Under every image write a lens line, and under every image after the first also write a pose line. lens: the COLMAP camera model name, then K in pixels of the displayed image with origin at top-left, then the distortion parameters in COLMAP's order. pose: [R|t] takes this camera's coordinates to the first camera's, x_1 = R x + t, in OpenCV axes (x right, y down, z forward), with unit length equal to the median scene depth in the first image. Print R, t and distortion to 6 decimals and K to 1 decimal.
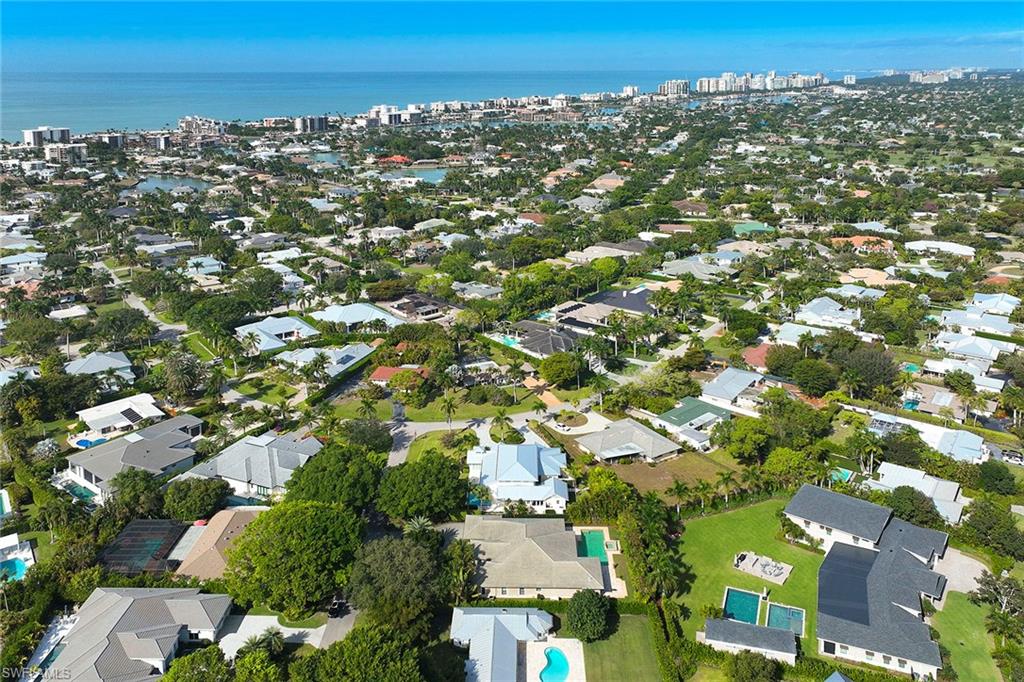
lens RADIAL K [[710.6, 0, 512.0], [0, 710.6, 341.0], [0, 0, 1]] dist [0.005935, 0.001275]
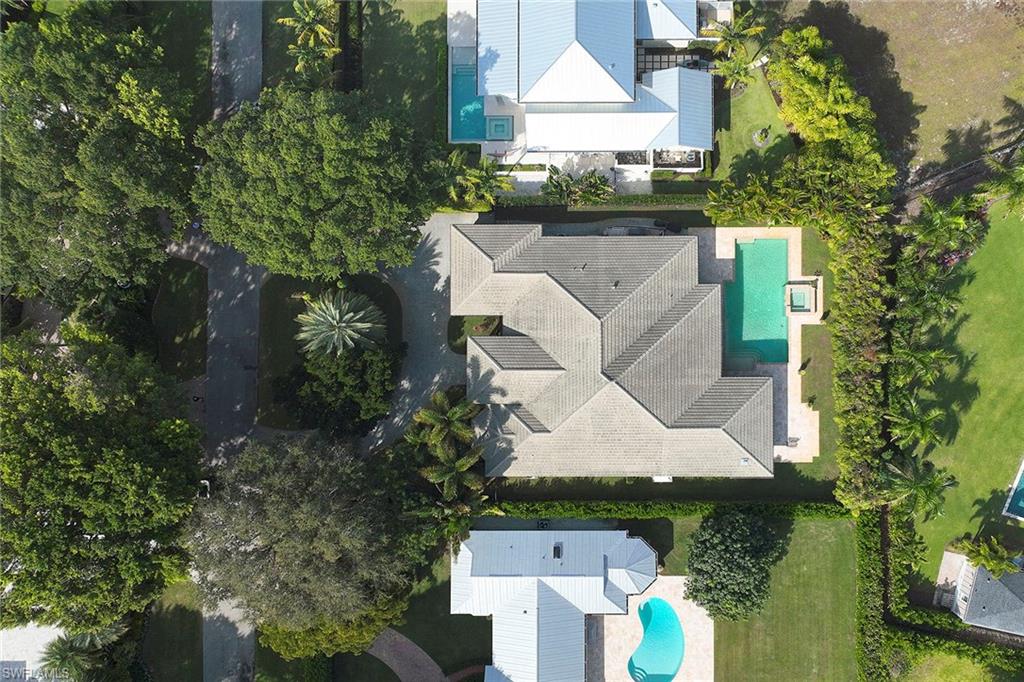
lens RADIAL K [[718.9, 0, 564.5], [0, 718.9, 341.7], [0, 0, 1]] dist [-0.073786, 0.092722]
pose [[0.999425, -0.019874, -0.027476, 0.007964], [0.033069, 0.391894, 0.919416, -0.089782], [-0.007505, -0.919795, 0.392326, 0.739918]]
